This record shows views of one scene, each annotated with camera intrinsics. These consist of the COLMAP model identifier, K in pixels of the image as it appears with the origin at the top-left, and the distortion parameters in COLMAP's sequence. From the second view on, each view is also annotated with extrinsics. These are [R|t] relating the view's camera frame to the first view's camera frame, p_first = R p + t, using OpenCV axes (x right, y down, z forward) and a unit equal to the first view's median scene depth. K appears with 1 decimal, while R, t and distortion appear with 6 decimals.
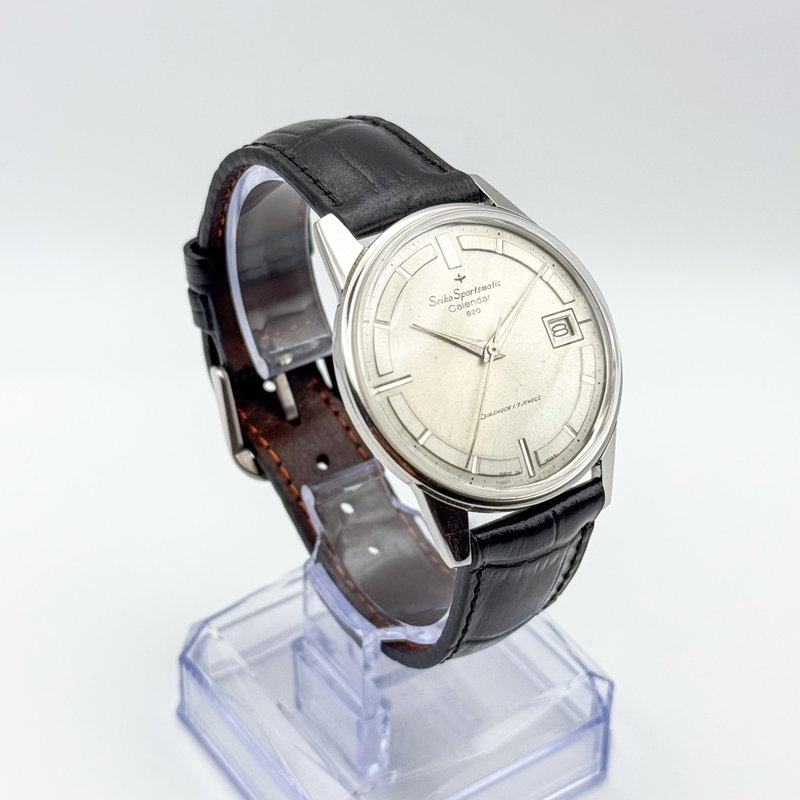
lens RADIAL K [[2055.4, 0, 350.0], [0, 2055.4, 145.6], [0, 0, 1]] dist [-0.321471, 1.414827]
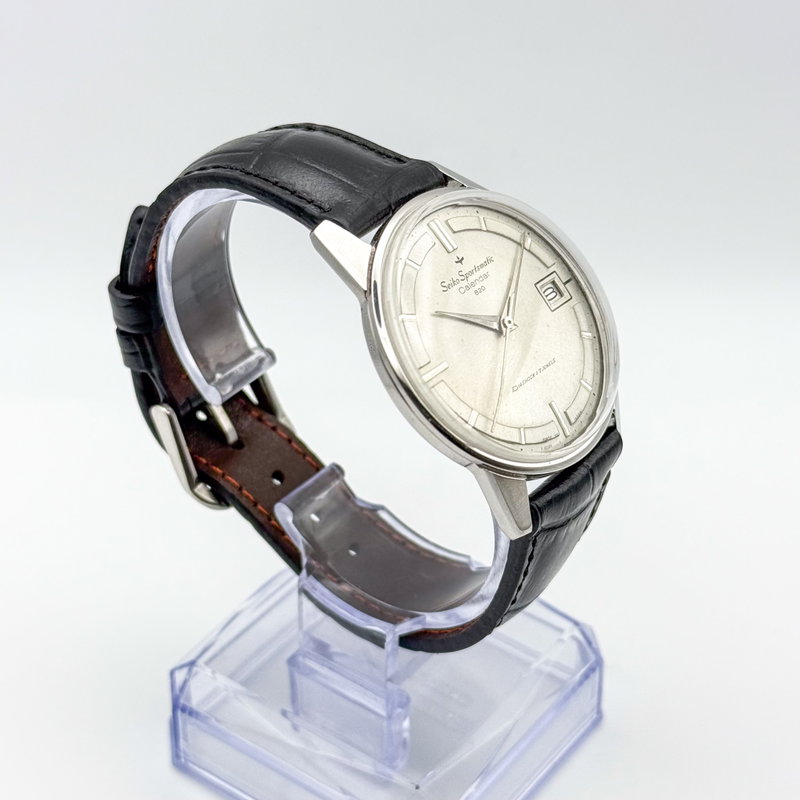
lens RADIAL K [[2055.4, 0, 350.0], [0, 2055.4, 145.6], [0, 0, 1]] dist [-0.321471, 1.414827]
pose [[0.946782, -0.163508, 0.277253, -0.247377], [0.166657, 0.985938, 0.012338, -0.011938], [-0.275372, 0.034524, 0.960718, 0.031970]]
